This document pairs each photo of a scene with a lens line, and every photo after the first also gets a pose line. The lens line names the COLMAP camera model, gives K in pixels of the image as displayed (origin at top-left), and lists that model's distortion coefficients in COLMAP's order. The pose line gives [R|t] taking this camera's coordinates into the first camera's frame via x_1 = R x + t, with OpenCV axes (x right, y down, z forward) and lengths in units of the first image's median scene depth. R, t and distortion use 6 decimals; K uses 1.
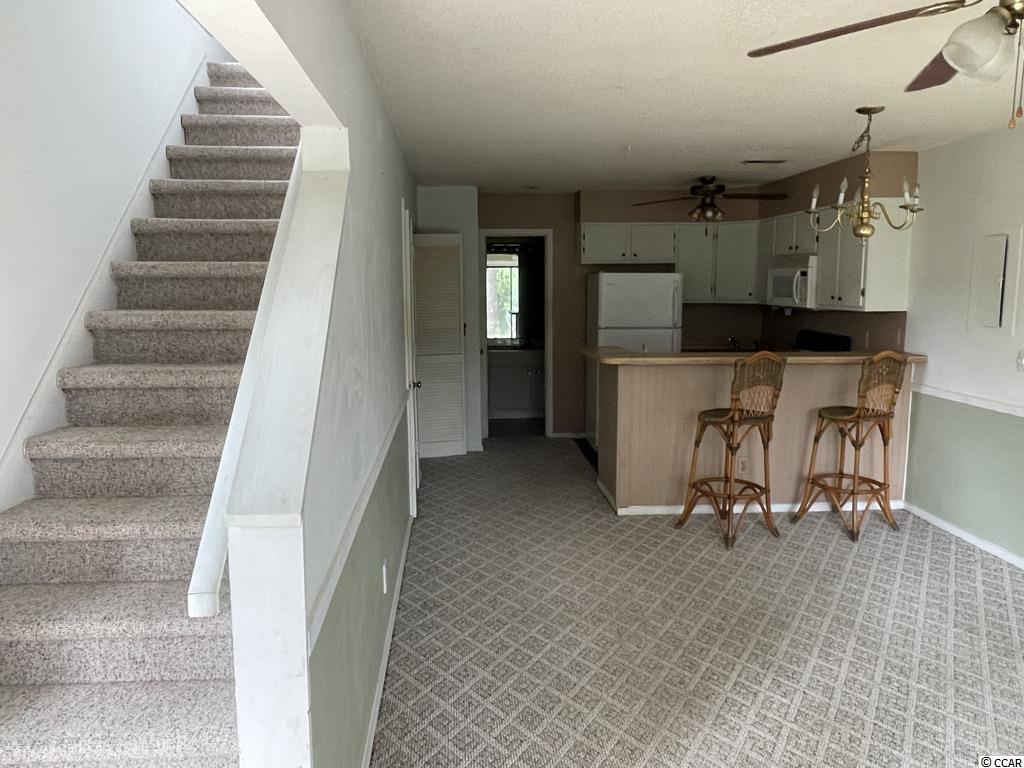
lens RADIAL K [[746.8, 0, 507.3], [0, 746.8, 384.6], [0, 0, 1]] dist [0.017042, -0.031615]
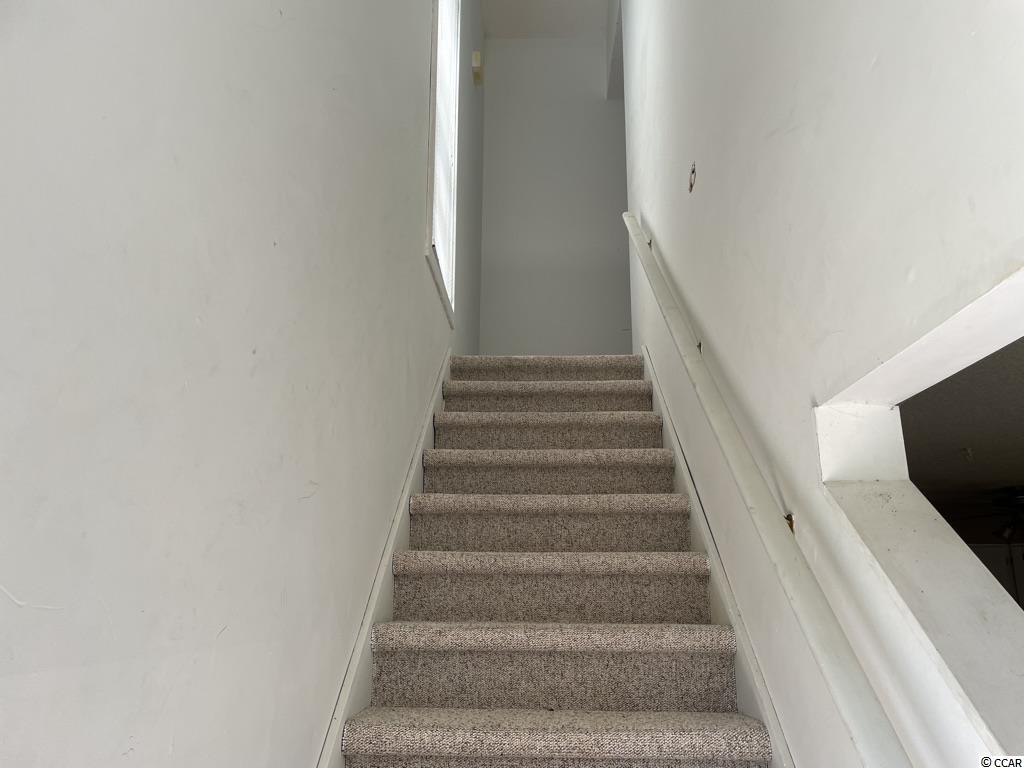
lens RADIAL K [[768.5, 0, 519.5], [0, 768.5, 384.9], [0, 0, 1]] dist [0.013600, 0.000841]
pose [[0.994717, -0.020312, -0.100625, -0.204850], [-0.020936, 0.919486, -0.392564, -0.058886], [0.100497, 0.392597, 0.914204, 0.209033]]
